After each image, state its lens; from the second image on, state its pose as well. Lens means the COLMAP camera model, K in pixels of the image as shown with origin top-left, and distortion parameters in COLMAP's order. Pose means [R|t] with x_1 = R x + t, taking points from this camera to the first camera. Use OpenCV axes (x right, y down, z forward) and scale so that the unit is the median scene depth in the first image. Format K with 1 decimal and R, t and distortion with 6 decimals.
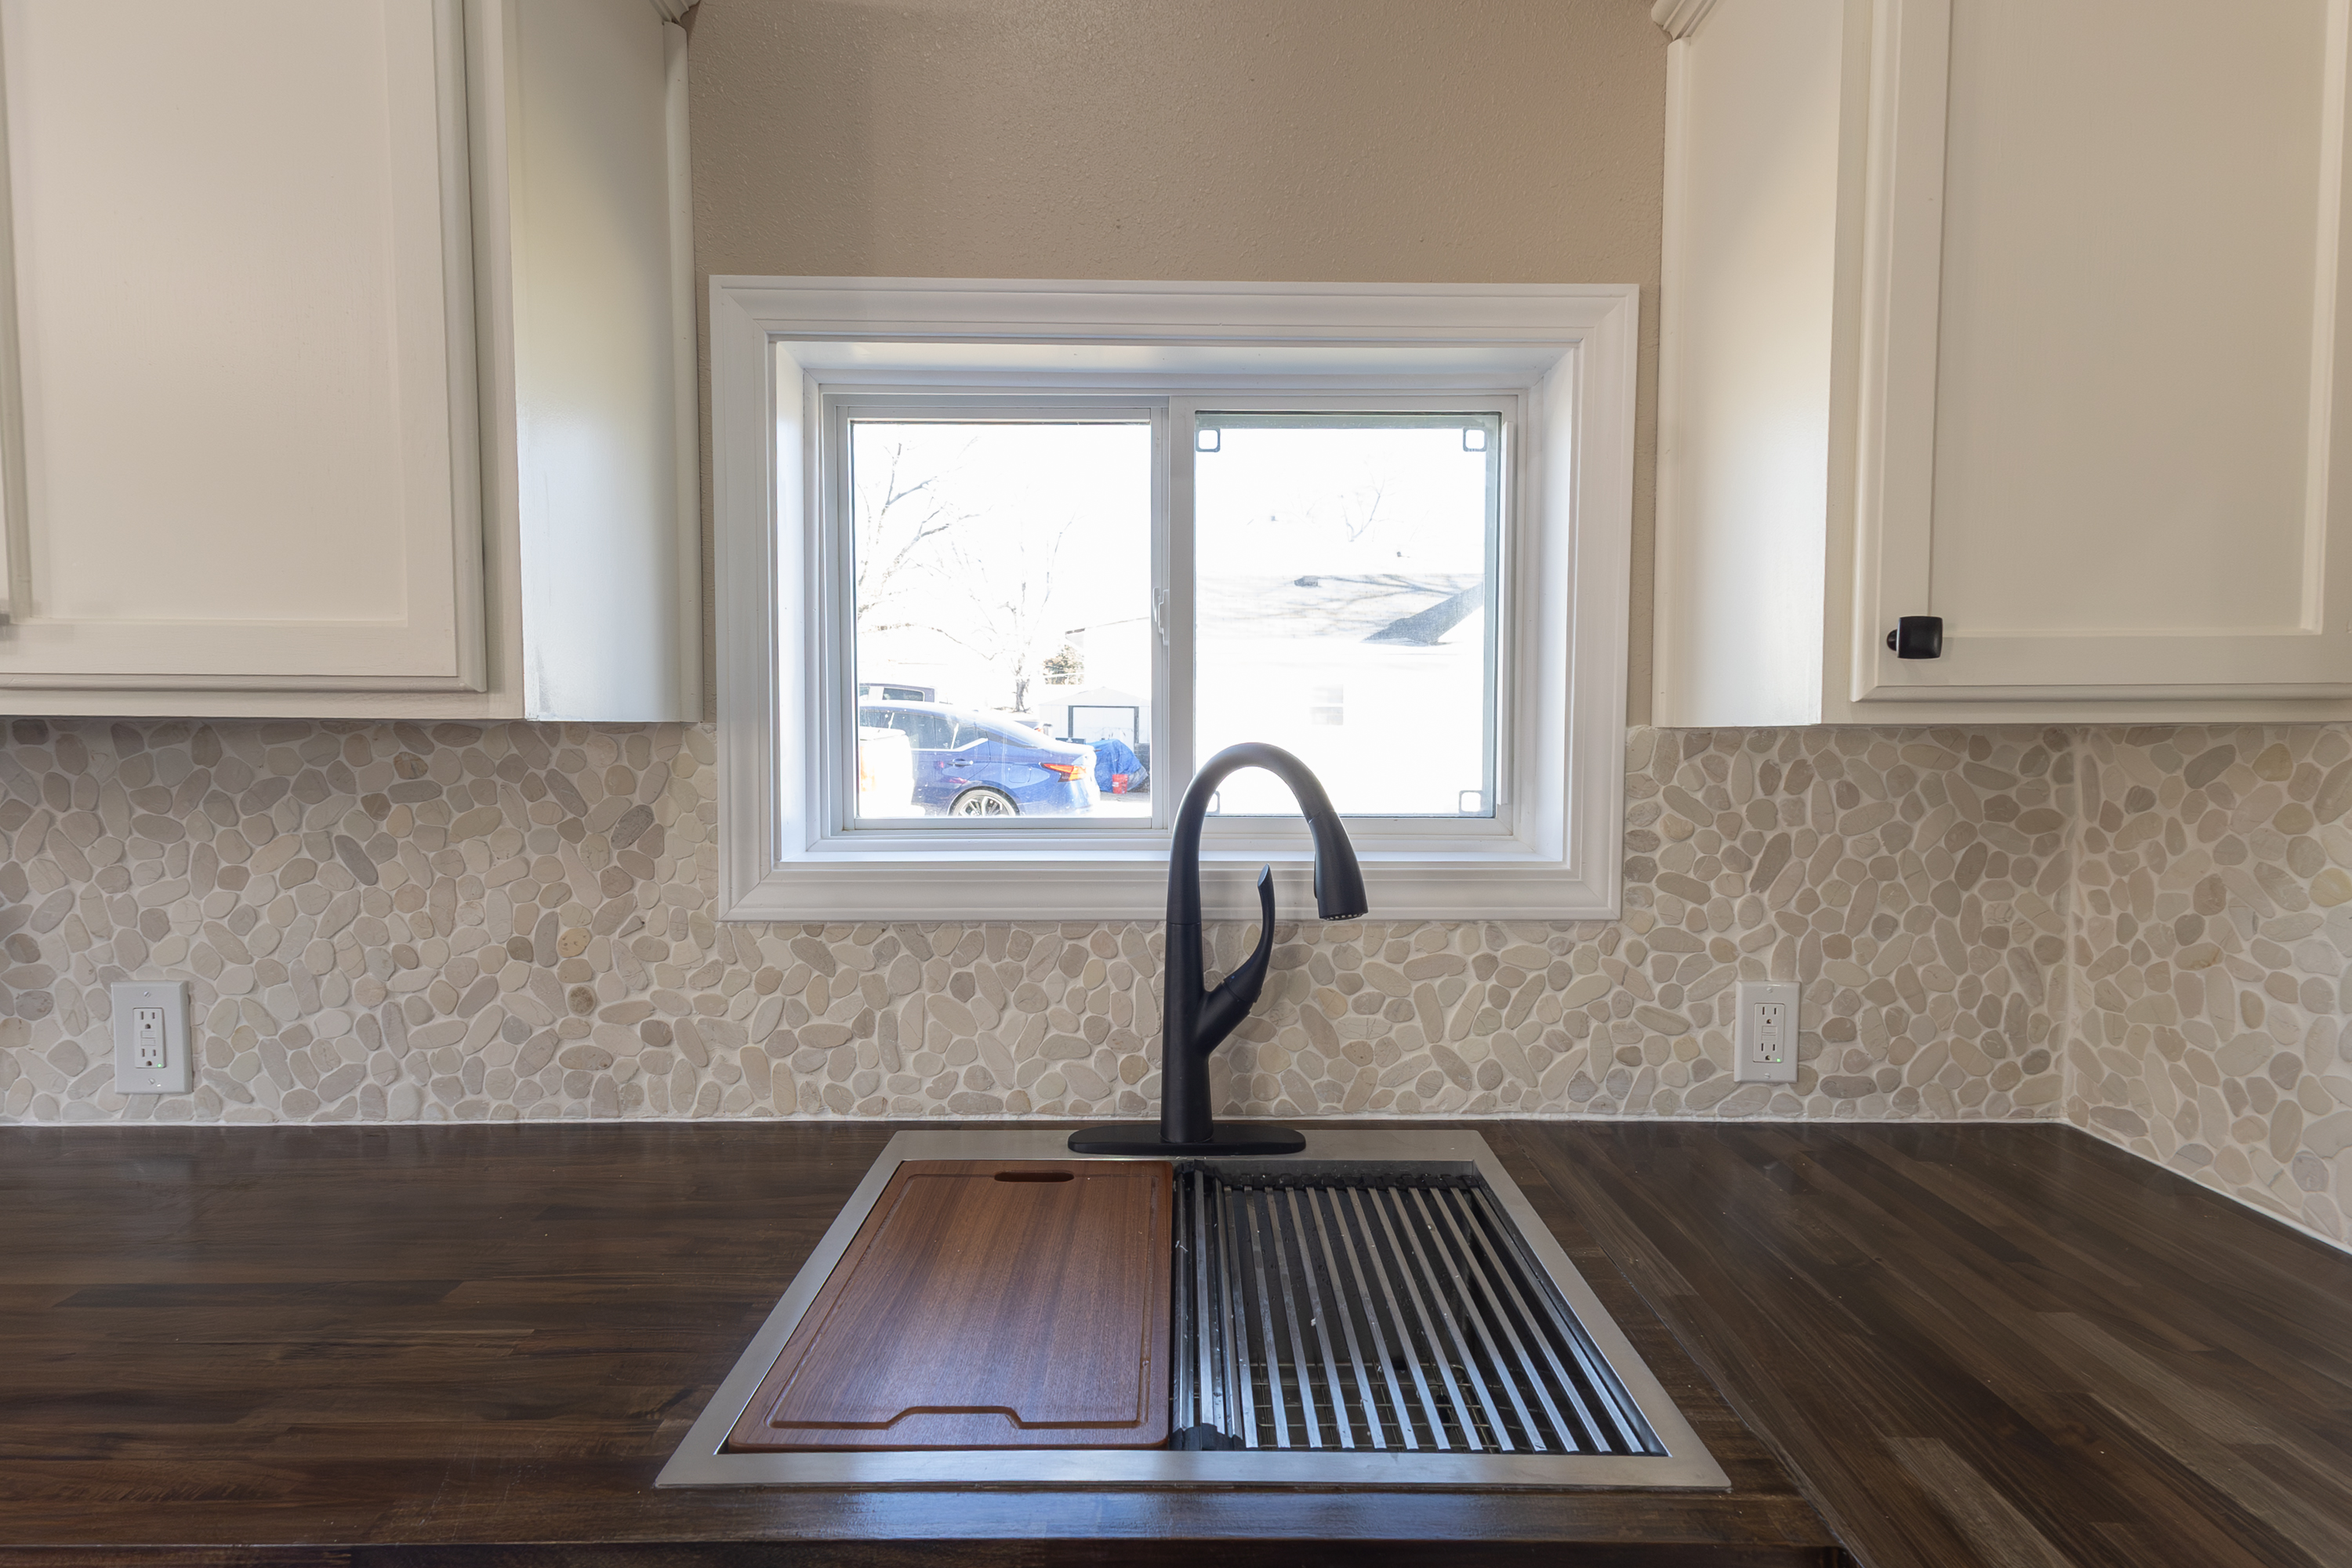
lens RADIAL K [[1101.1, 0, 1176.0], [0, 1101.1, 784.0], [0, 0, 1]] dist [0.021299, -0.000094]
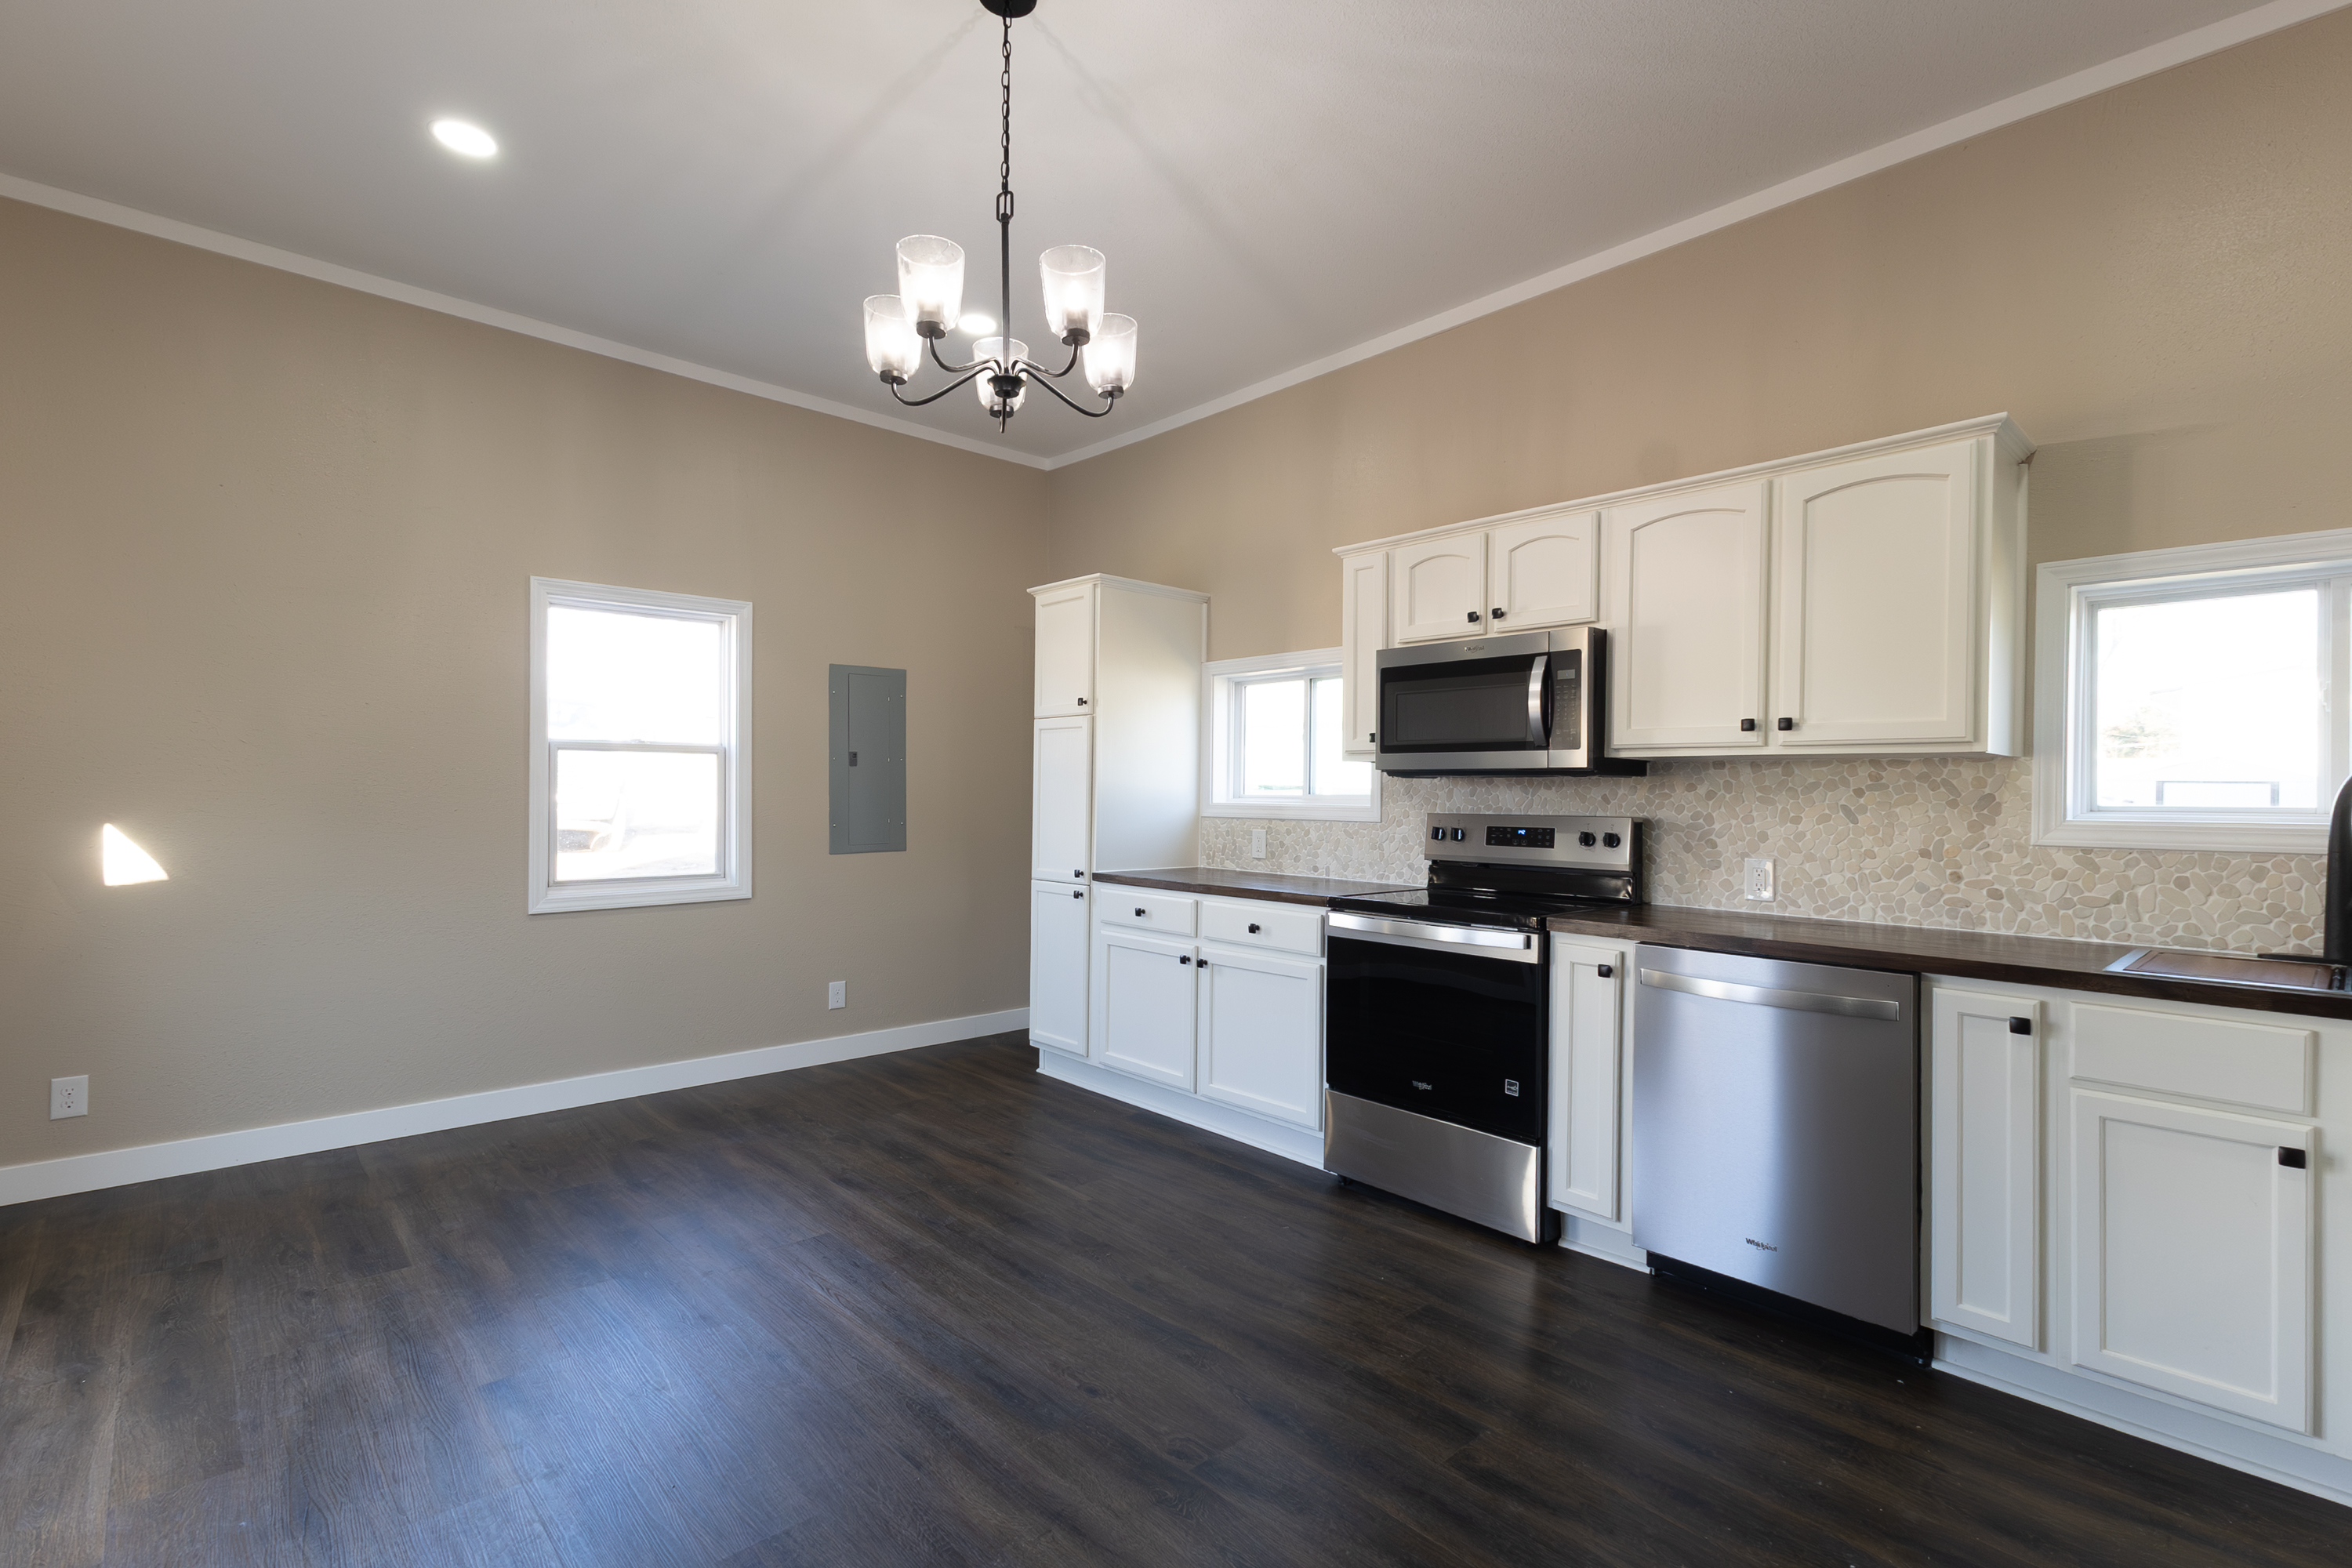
lens RADIAL K [[1066.7, 0, 1181.3], [0, 1066.7, 786.5], [0, 0, 1]] dist [0.034849, -0.013629]
pose [[0.686145, 0.000751, -0.727464, 0.001981], [-0.052619, 0.997431, -0.048600, 0.201779], [0.725559, 0.071626, 0.684423, -1.751339]]
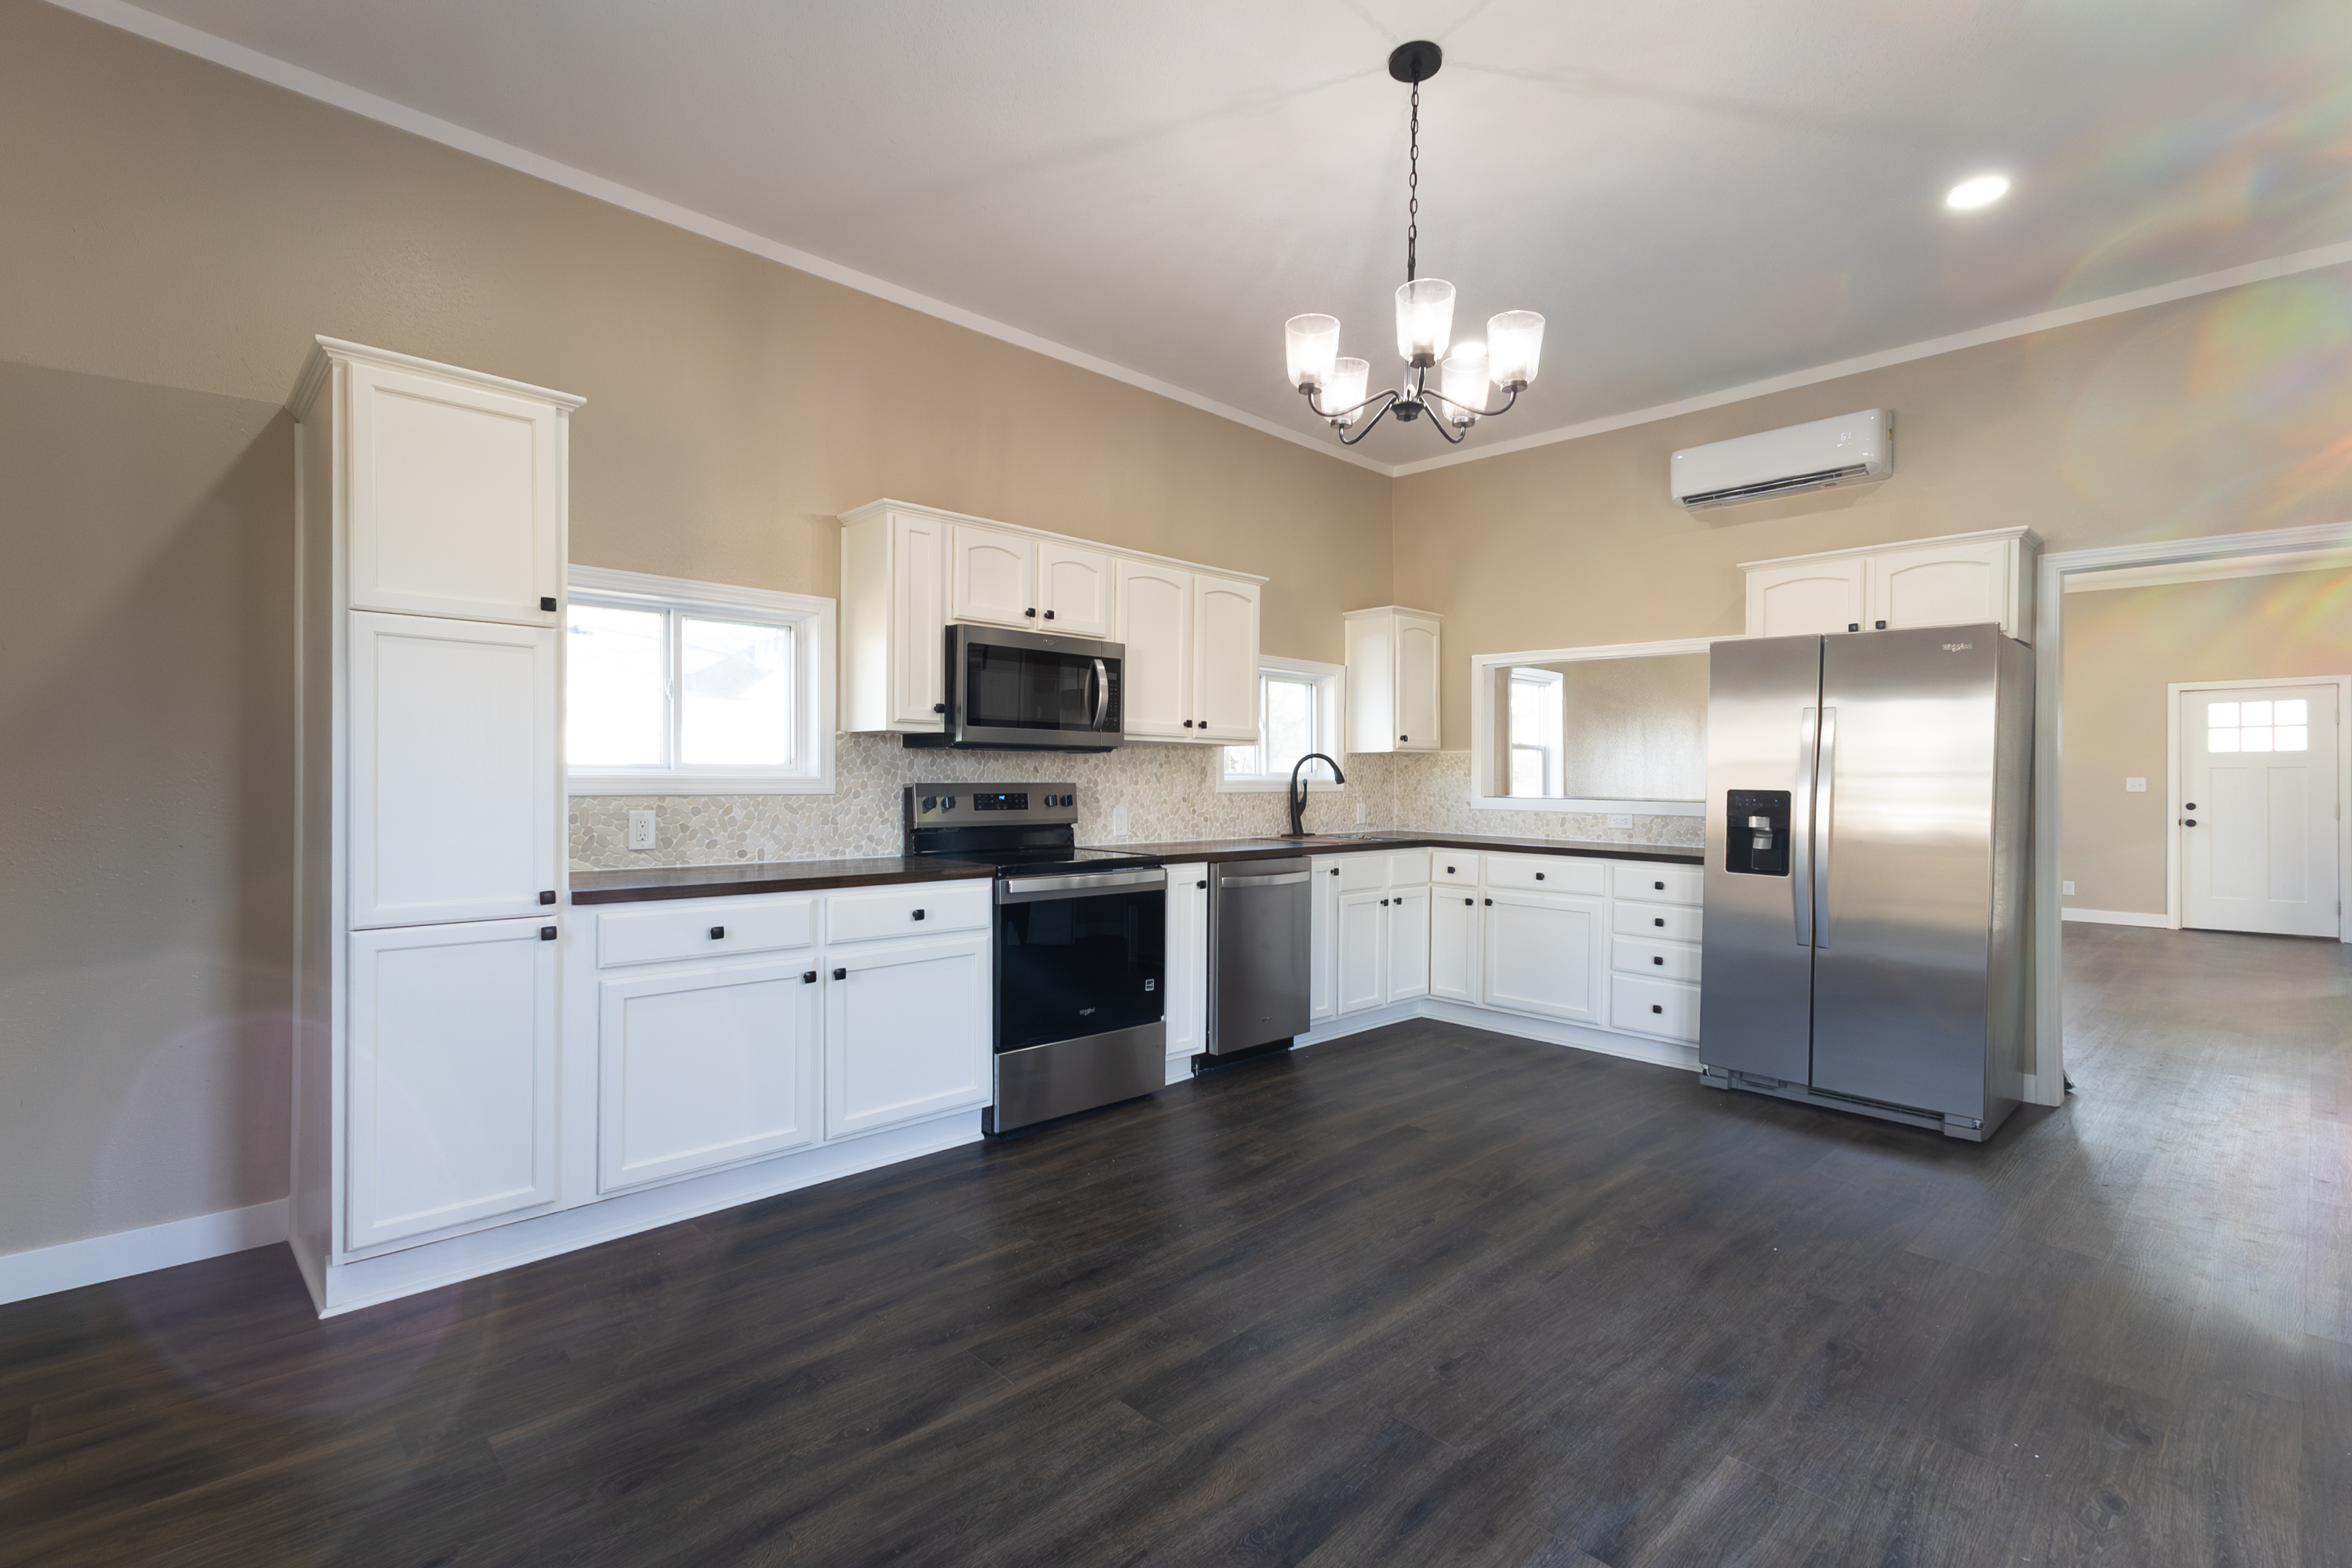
lens RADIAL K [[1066.7, 0, 1181.3], [0, 1066.7, 786.5], [0, 0, 1]] dist [0.034849, -0.013629]
pose [[0.719131, -0.001473, 0.694873, -3.428567], [0.033838, 0.998886, -0.032902, 0.232081], [-0.694050, 0.047174, 0.718379, -1.925572]]
